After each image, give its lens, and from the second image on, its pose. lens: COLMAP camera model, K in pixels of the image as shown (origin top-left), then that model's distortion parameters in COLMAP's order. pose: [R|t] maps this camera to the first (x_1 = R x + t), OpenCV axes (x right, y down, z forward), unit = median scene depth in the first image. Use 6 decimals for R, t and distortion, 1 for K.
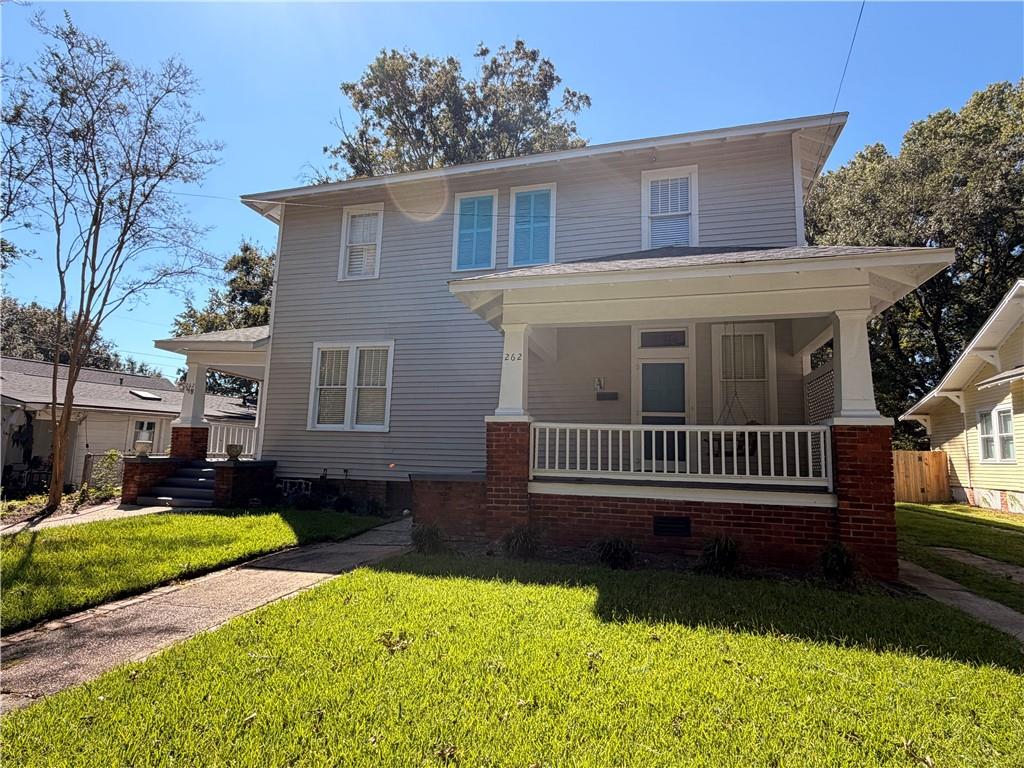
lens RADIAL K [[538.2, 0, 512.4], [0, 538.2, 384.7], [0, 0, 1]] dist [0.000095, 0.000001]
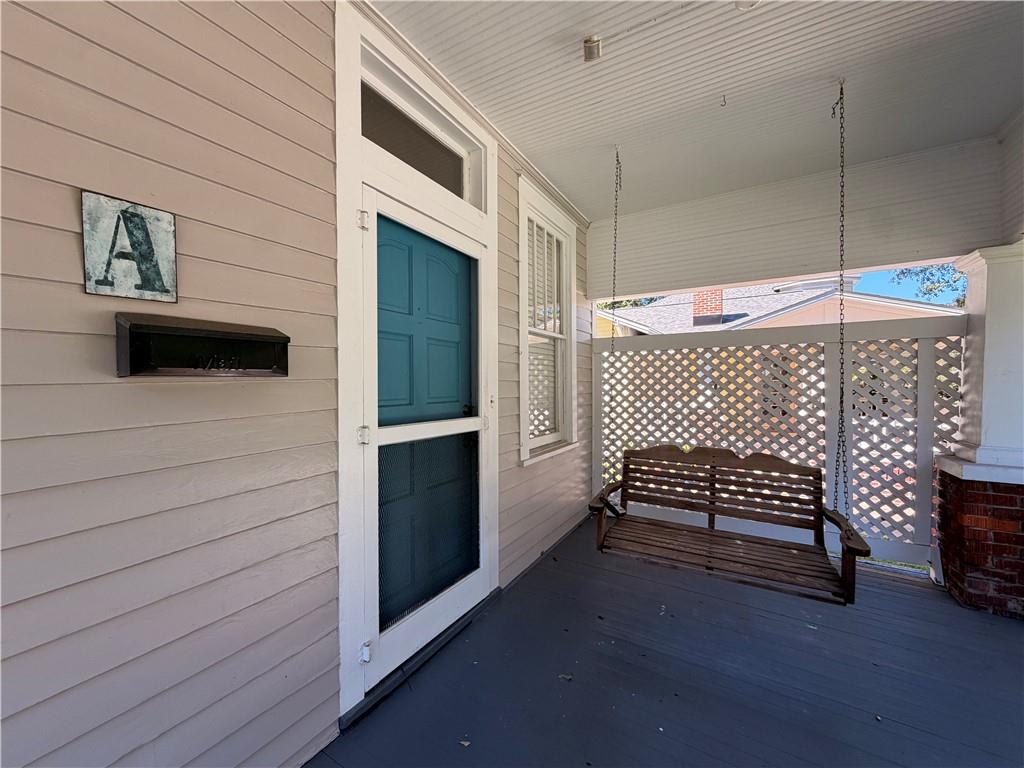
lens RADIAL K [[407.9, 0, 511.0], [0, 407.9, 387.6], [0, 0, 1]] dist [-0.001925, -0.000250]
pose [[0.250964, -0.046272, 0.966890, 0.087760], [-0.120023, 0.989662, 0.078514, 0.013532], [-0.960527, -0.135753, 0.242816, 0.892285]]
